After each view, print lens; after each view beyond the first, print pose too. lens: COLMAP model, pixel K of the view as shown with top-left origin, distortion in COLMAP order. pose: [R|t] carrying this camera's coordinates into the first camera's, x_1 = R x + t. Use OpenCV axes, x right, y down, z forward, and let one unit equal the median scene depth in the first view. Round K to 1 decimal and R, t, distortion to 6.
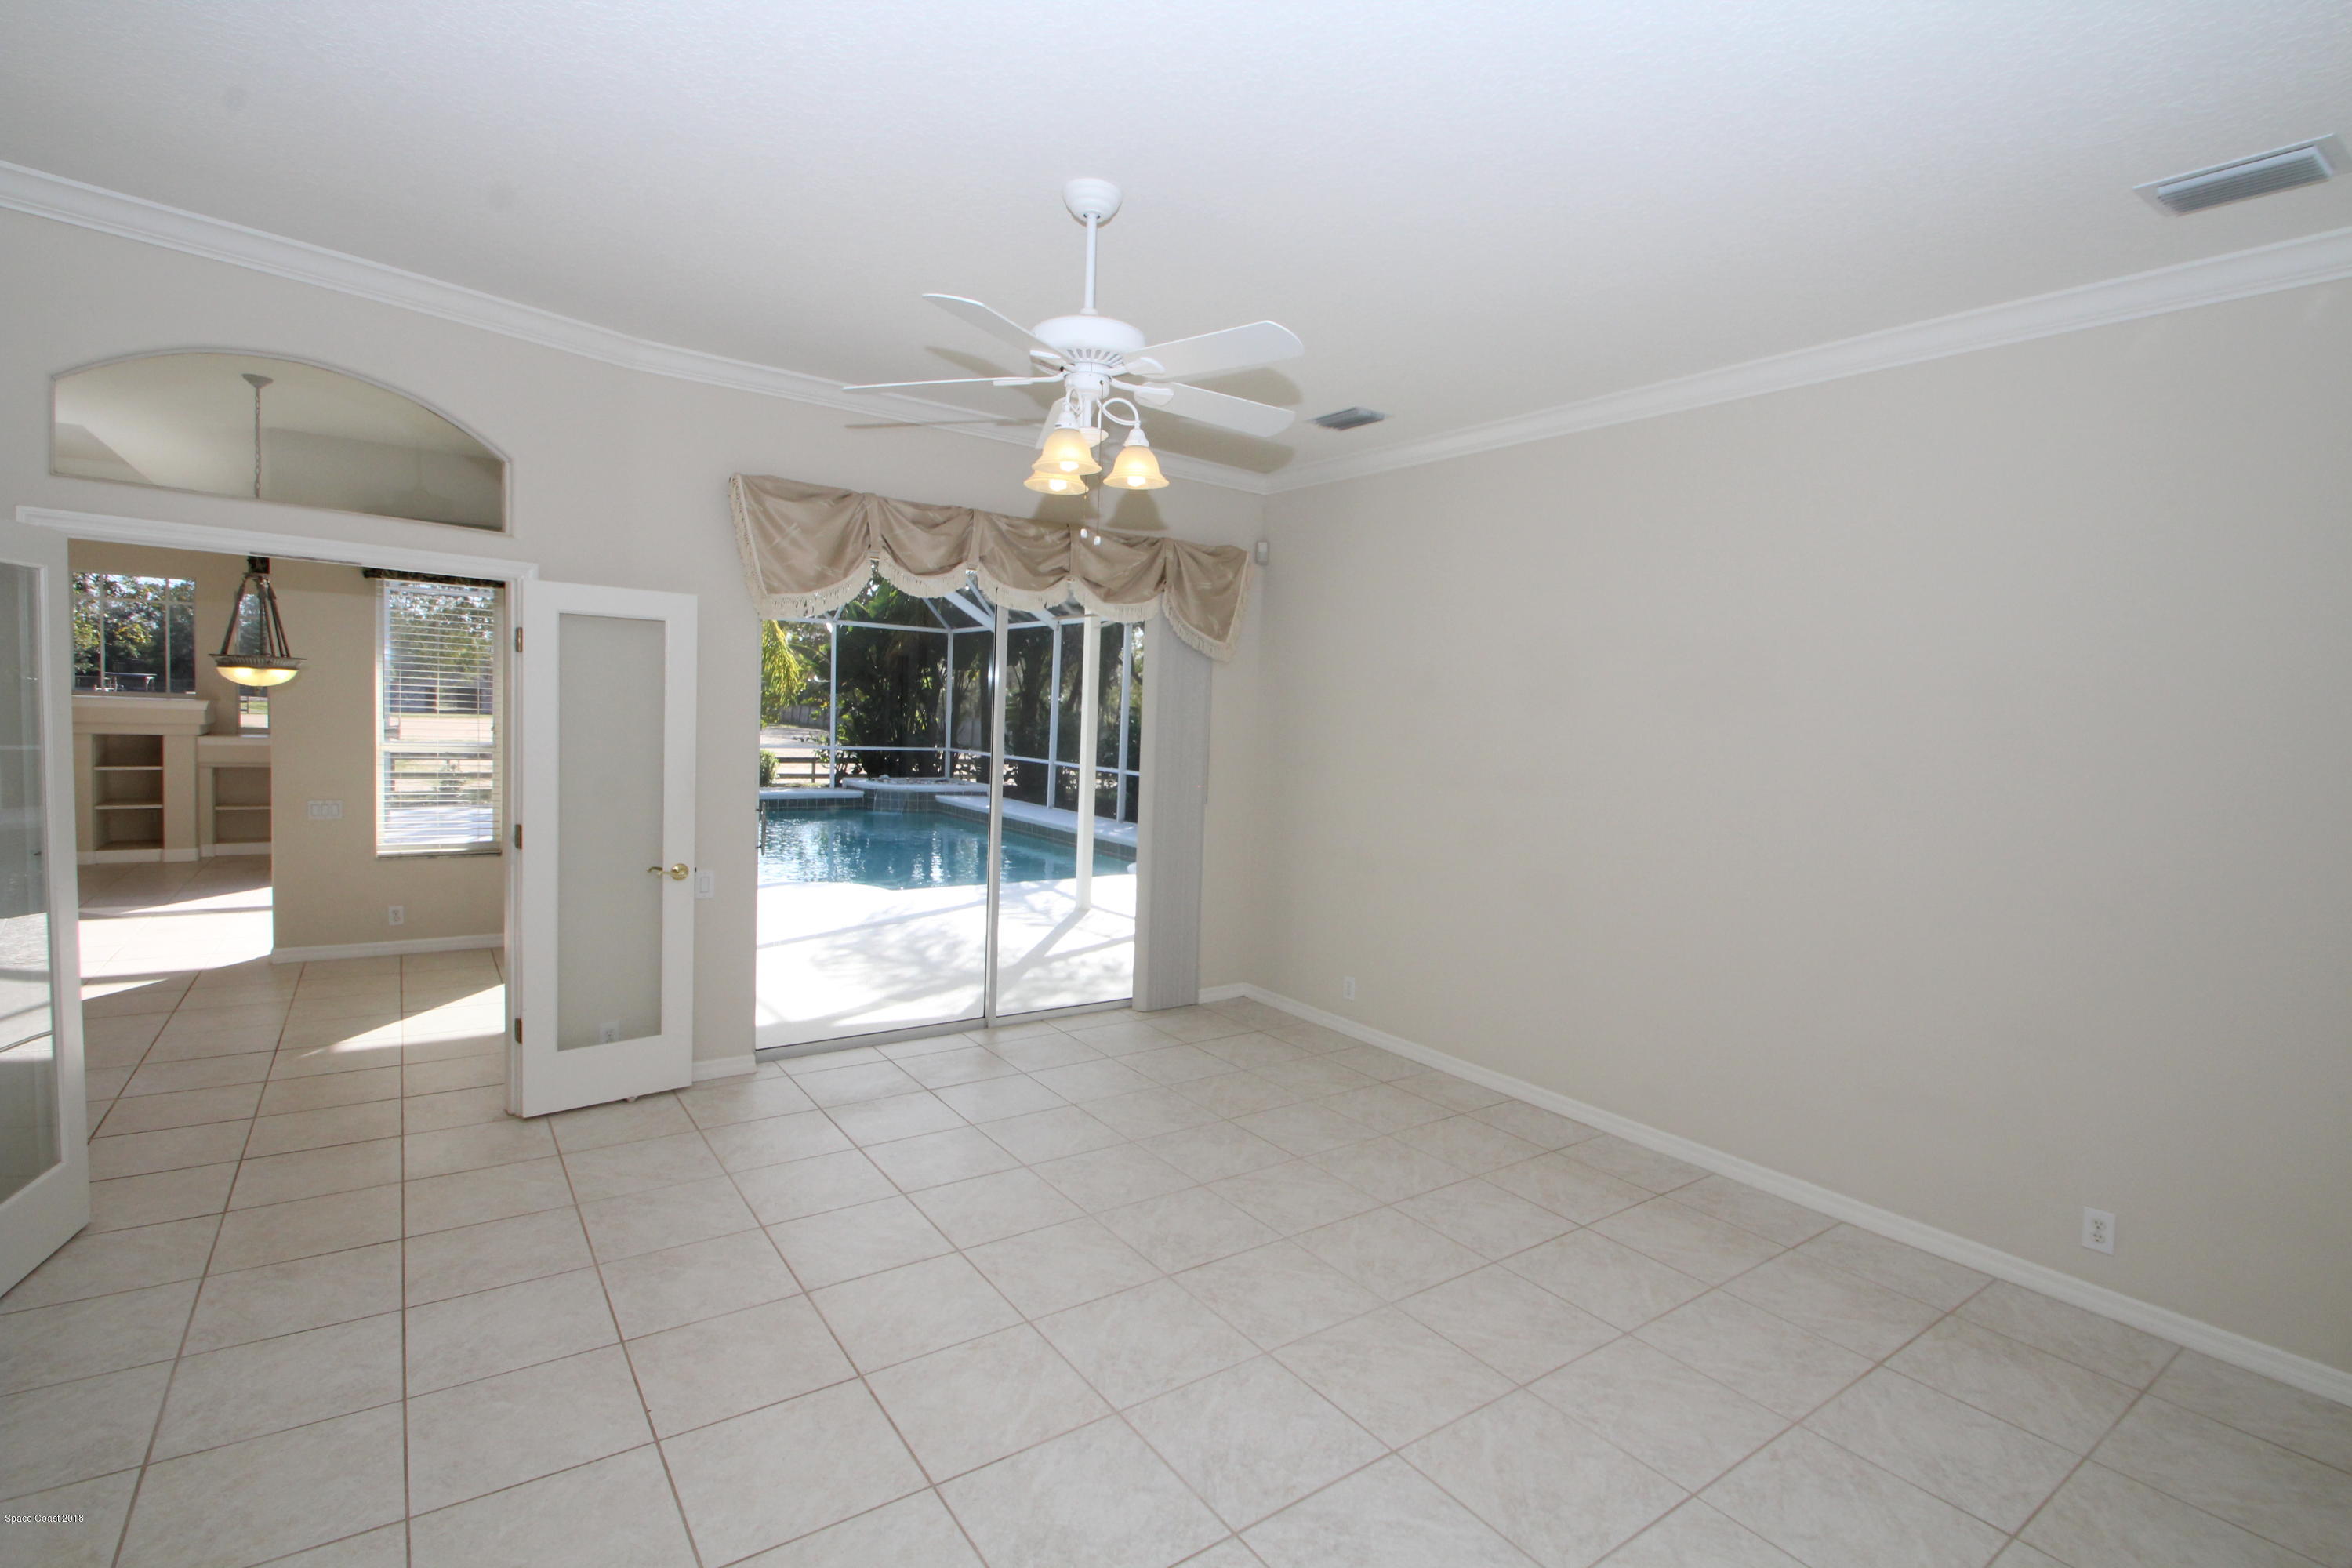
lens RADIAL K [[1101.2, 0, 1181.4], [0, 1101.2, 776.9], [0, 0, 1]] dist [-0.018490, -0.000651]
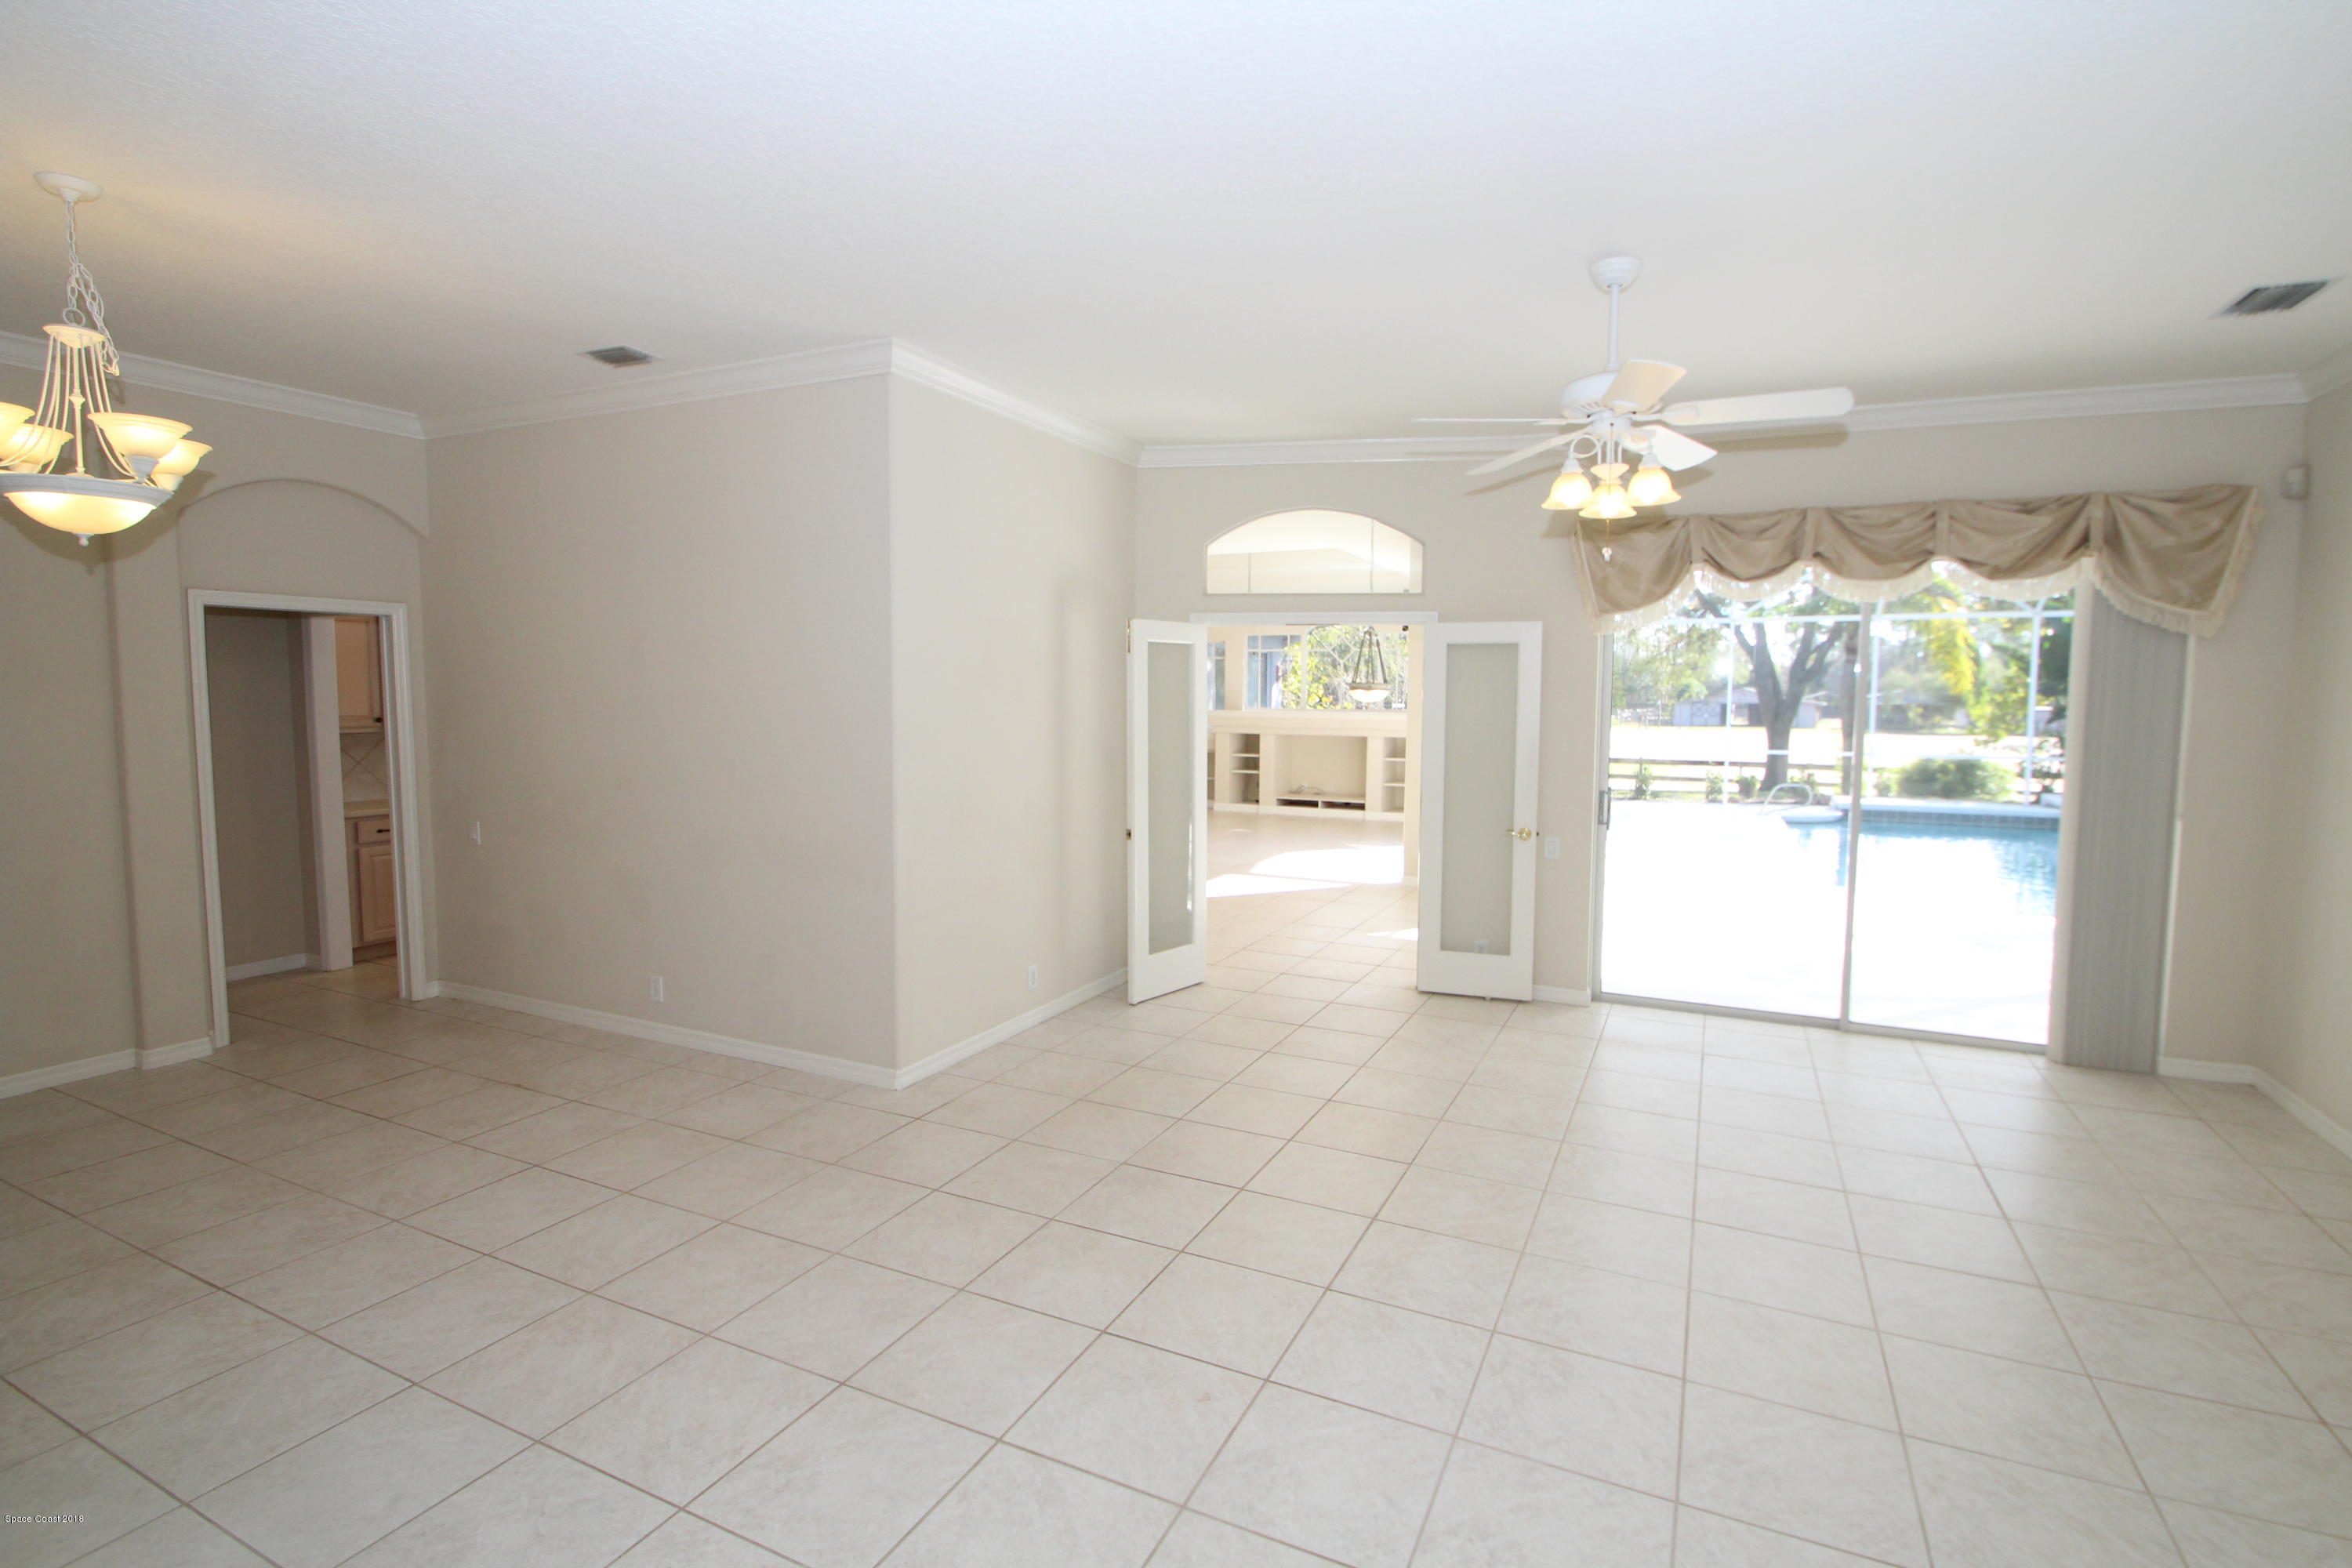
lens RADIAL K [[1101.2, 0, 1178.8], [0, 1101.2, 776.4], [0, 0, 1]] dist [-0.018490, -0.000651]
pose [[0.458777, 0.029862, -0.888049, 0.444818], [-0.041586, 0.999062, 0.012111, 0.016318], [0.887578, 0.031374, 0.459589, 0.023776]]
